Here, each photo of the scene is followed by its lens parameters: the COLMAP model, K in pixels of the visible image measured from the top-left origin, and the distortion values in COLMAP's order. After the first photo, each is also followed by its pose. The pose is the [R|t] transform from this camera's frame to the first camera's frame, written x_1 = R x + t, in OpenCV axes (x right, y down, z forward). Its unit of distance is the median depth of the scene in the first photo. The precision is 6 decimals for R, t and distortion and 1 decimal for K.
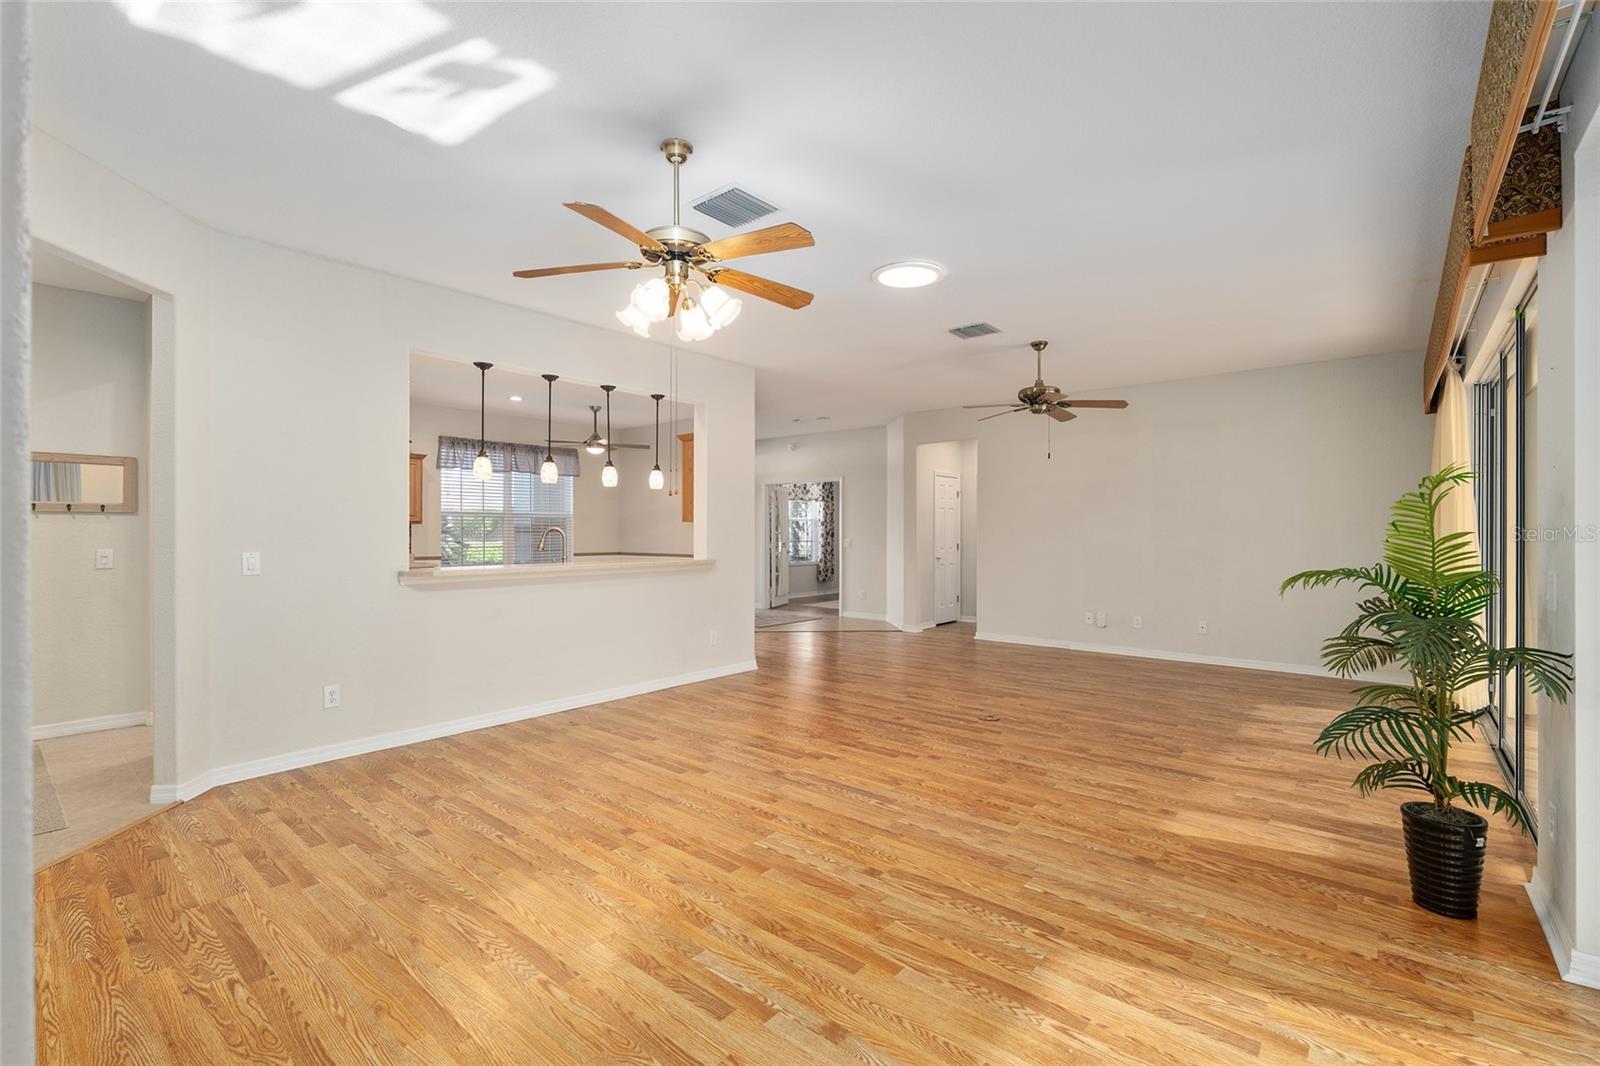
lens RADIAL K [[694.9, 0, 798.8], [0, 694.9, 526.6], [0, 0, 1]] dist [-0.000214, 0.000003]
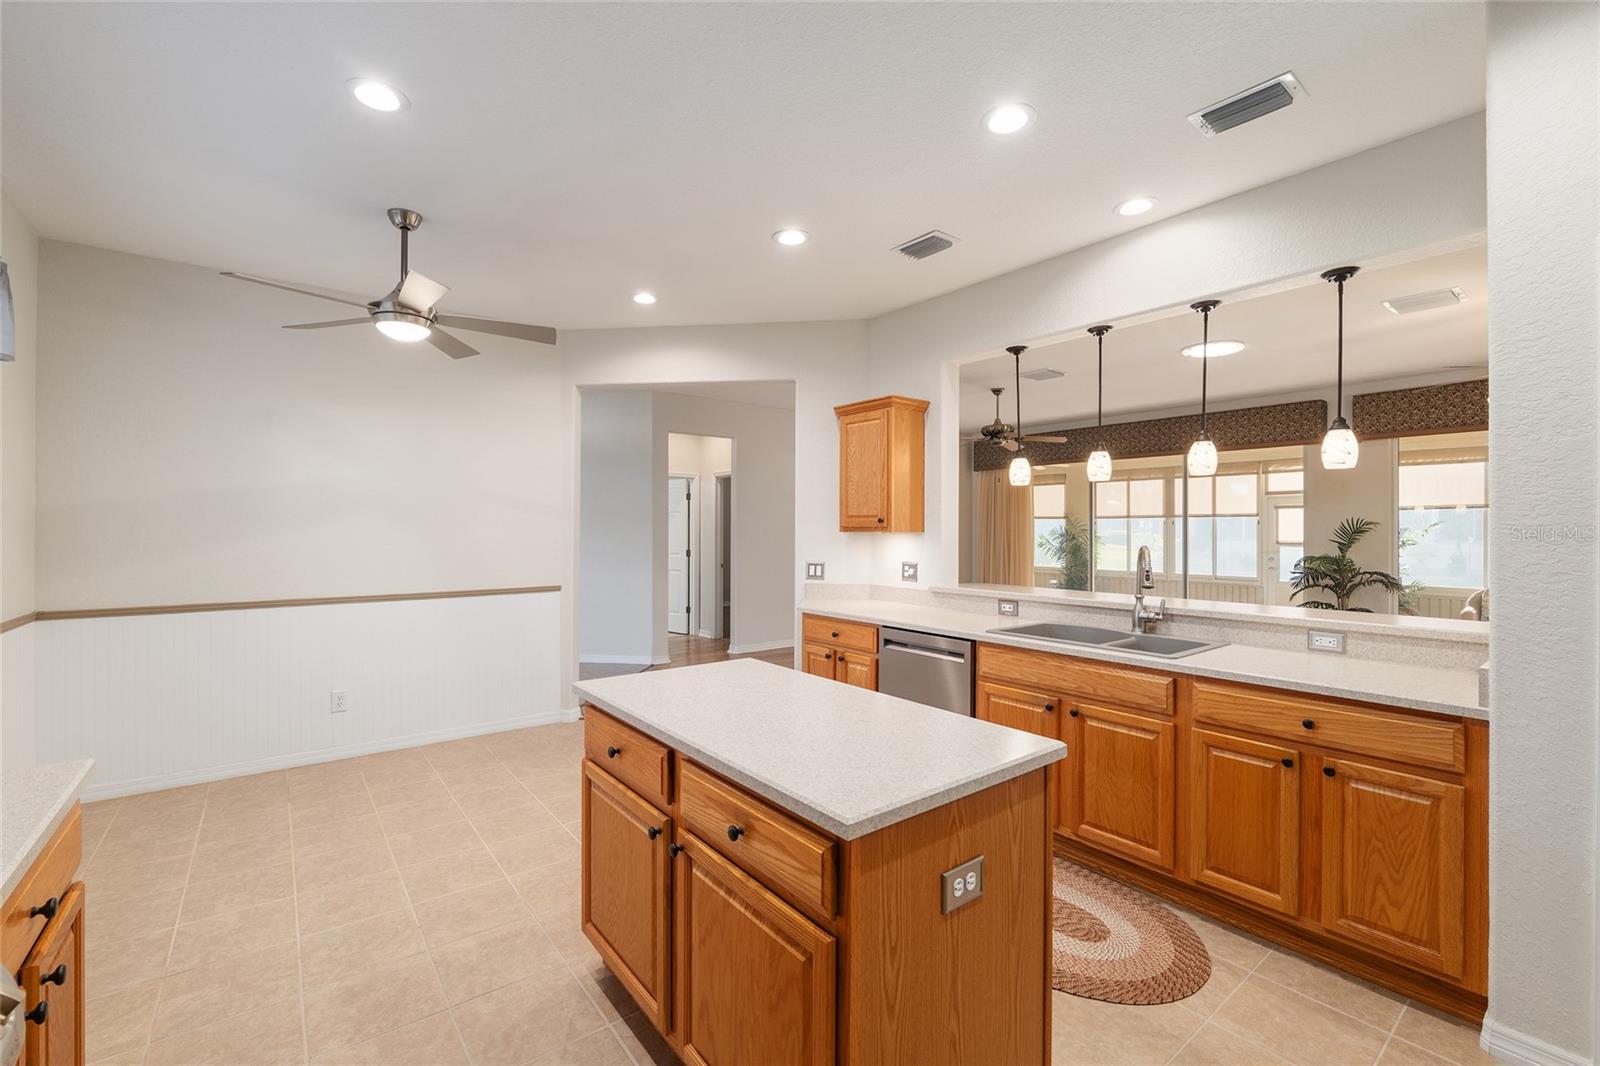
lens RADIAL K [[677.4, 0, 788.7], [0, 677.4, 528.7], [0, 0, 1]] dist [-0.010311, 0.000002]
pose [[0.212556, 0.001727, 0.977147, -0.601831], [-0.006652, 0.999978, -0.000321, -0.005955], [-0.977126, -0.006432, 0.212563, 0.724388]]
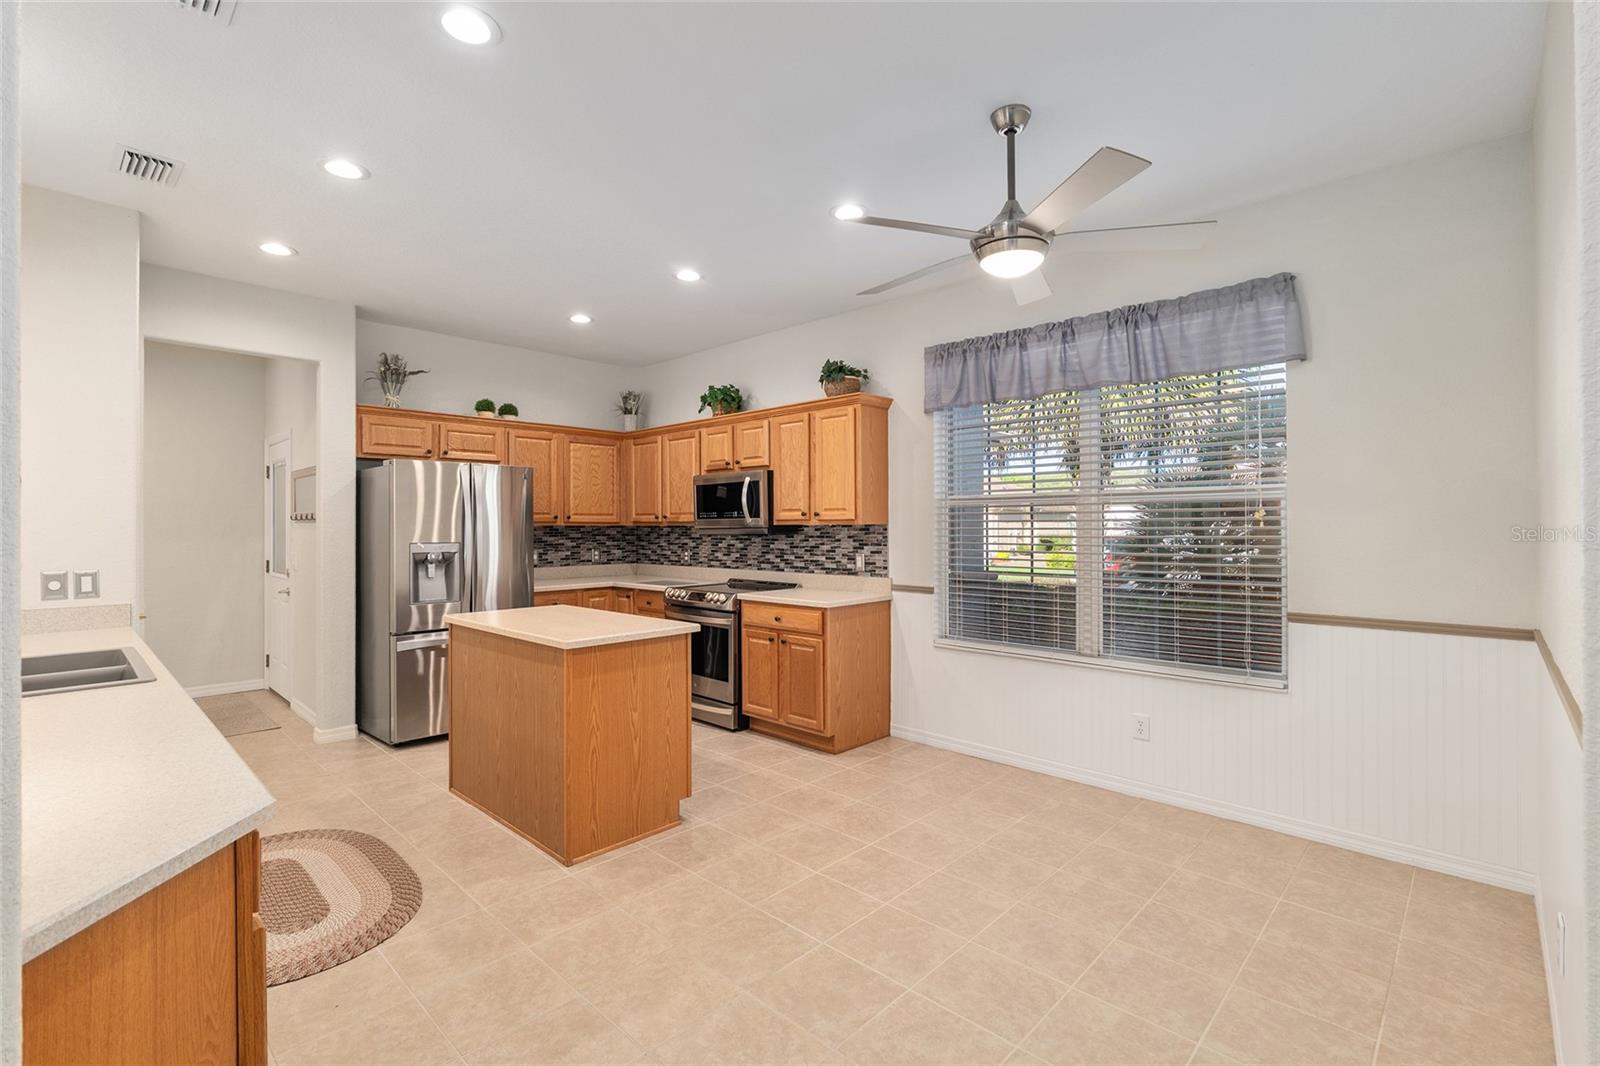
lens RADIAL K [[718.3, 0, 799.6], [0, 718.3, 520.6], [0, 0, 1]] dist [-0.004567, -0.001035]
pose [[-0.061801, -0.005641, -0.998073, 0.010142], [0.007655, 0.999952, -0.006126, -0.002660], [0.998059, -0.008019, -0.061755, 0.932848]]
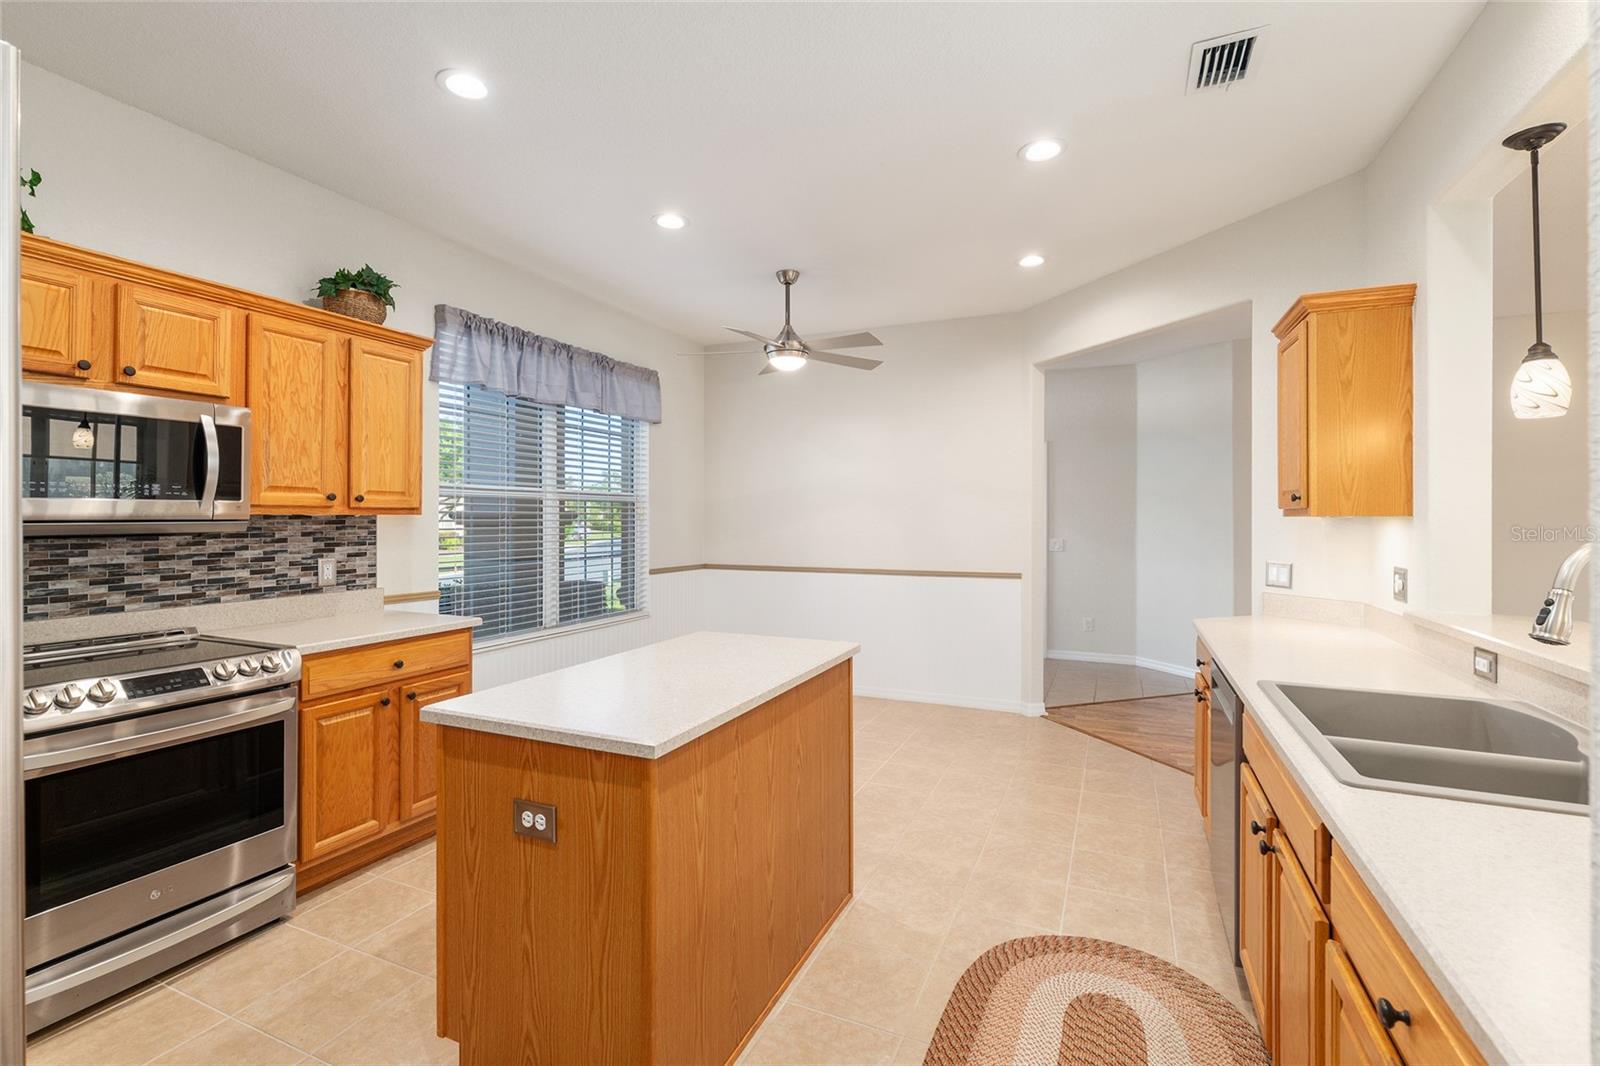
lens RADIAL K [[718.3, 0, 795.3], [0, 718.3, 516.5], [0, 0, 1]] dist [-0.004567, -0.001035]
pose [[0.961932, 0.003835, 0.273263, -0.425256], [-0.004252, 0.999991, 0.000934, -0.003257], [-0.273257, -0.002060, 0.961939, 0.518766]]
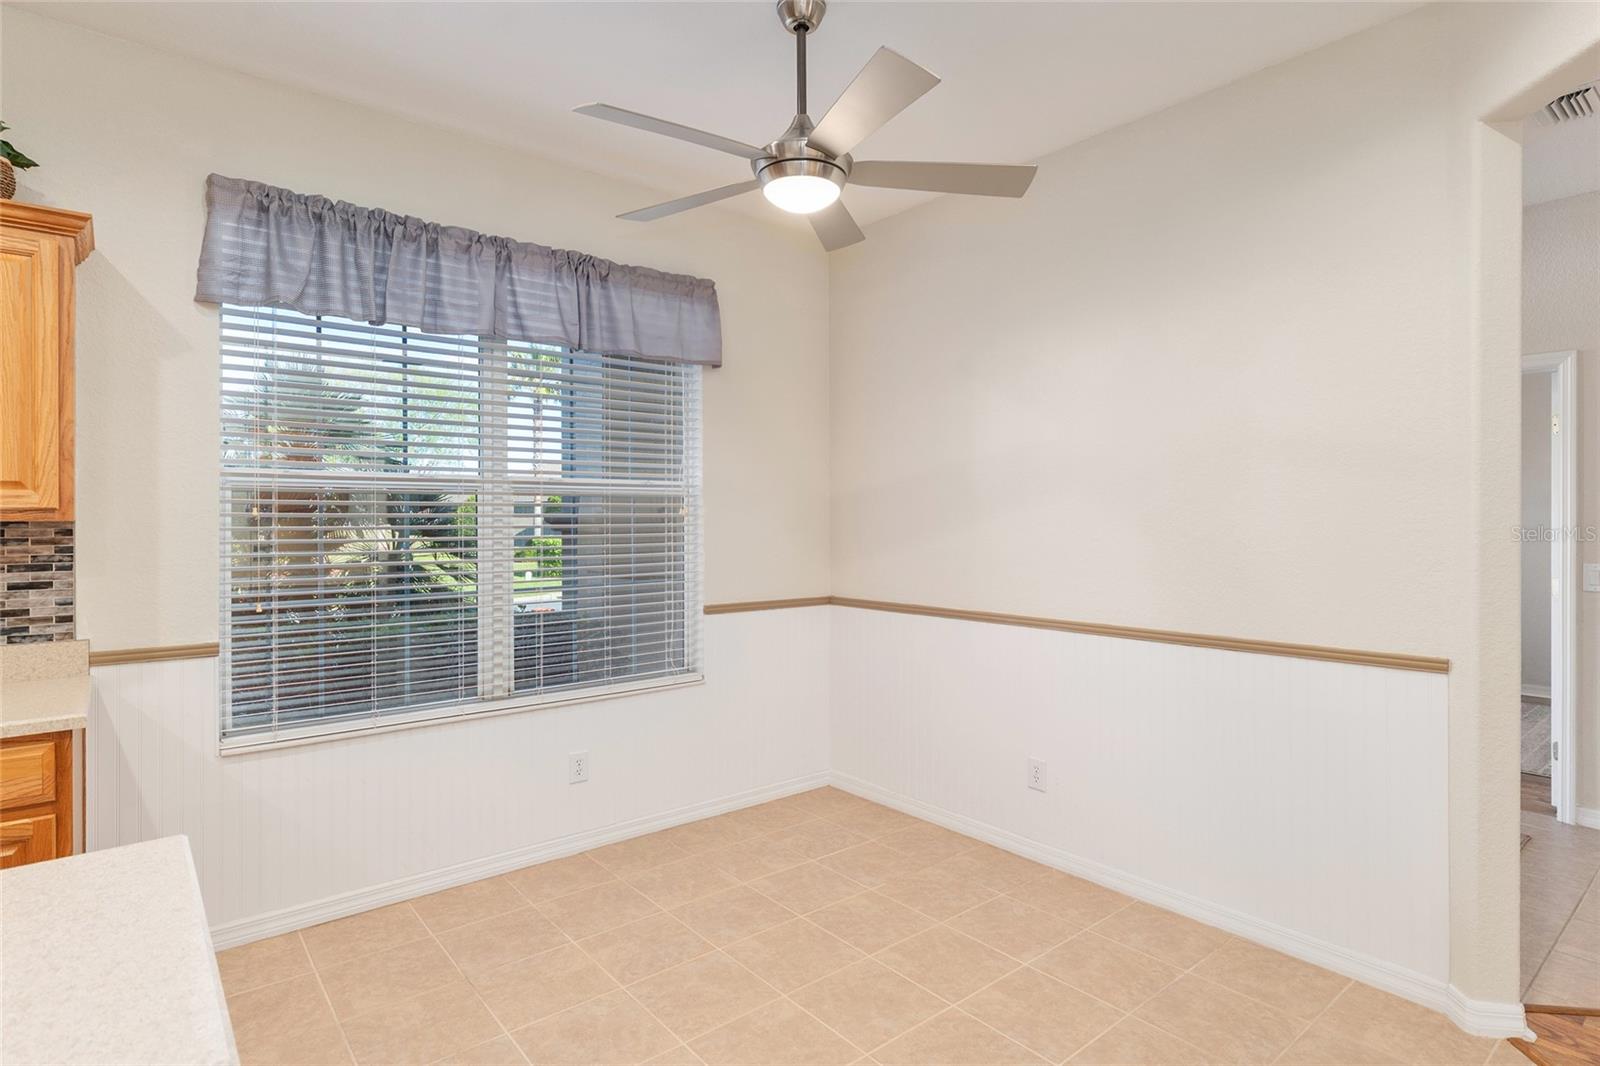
lens RADIAL K [[821.1, 0, 798.9], [0, 821.1, 520.9], [0, 0, 1]] dist [-0.004559, 0.000365]
pose [[0.983759, -0.001120, -0.179493, -0.246136], [0.002219, 0.999980, 0.005923, -0.003900], [0.179483, -0.006226, 0.983741, 0.735109]]
